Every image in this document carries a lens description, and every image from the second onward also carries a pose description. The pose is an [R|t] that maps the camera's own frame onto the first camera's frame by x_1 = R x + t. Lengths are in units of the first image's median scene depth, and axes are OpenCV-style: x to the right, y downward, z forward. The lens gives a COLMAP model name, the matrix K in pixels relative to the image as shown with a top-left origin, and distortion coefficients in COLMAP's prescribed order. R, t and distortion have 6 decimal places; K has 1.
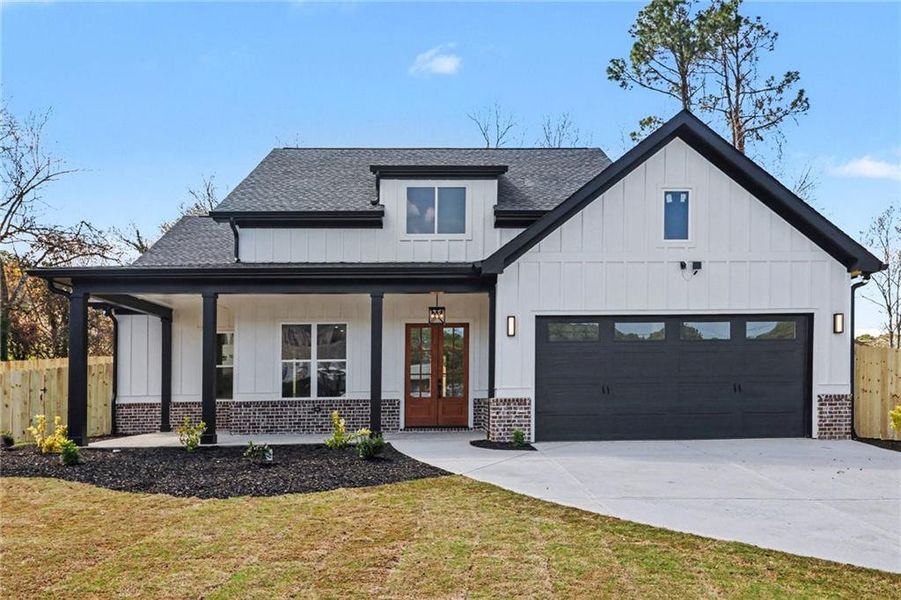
lens RADIAL K [[746.3, 0, 450.5], [0, 746.3, 300.0], [0, 0, 1]] dist [0.022599, 0.007648]
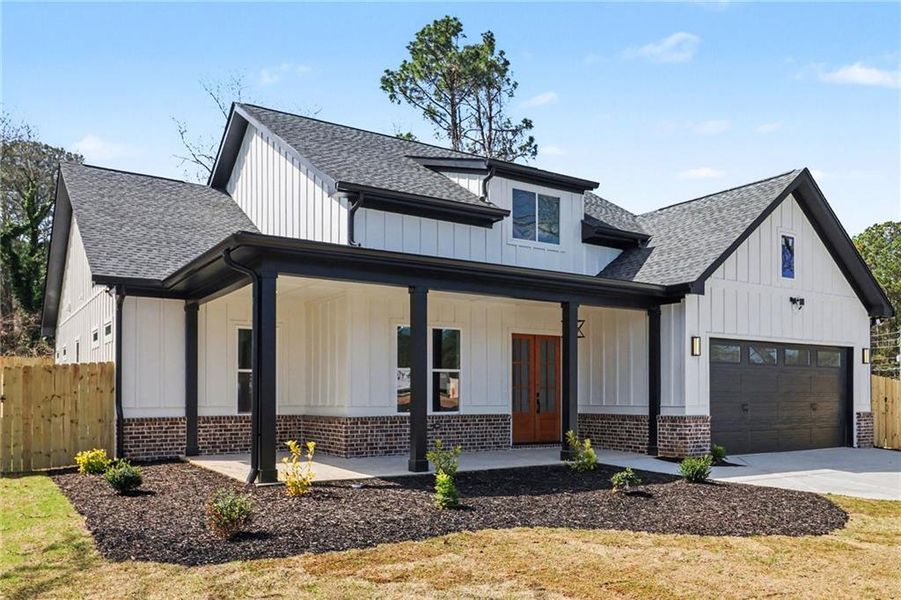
lens RADIAL K [[746.3, 0, 450.5], [0, 746.3, 300.0], [0, 0, 1]] dist [0.022599, 0.007648]
pose [[0.845290, 0.078938, 0.528445, -0.639137], [-0.078545, 0.996640, -0.023236, 0.018150], [-0.528503, -0.021866, 0.848649, 0.250300]]
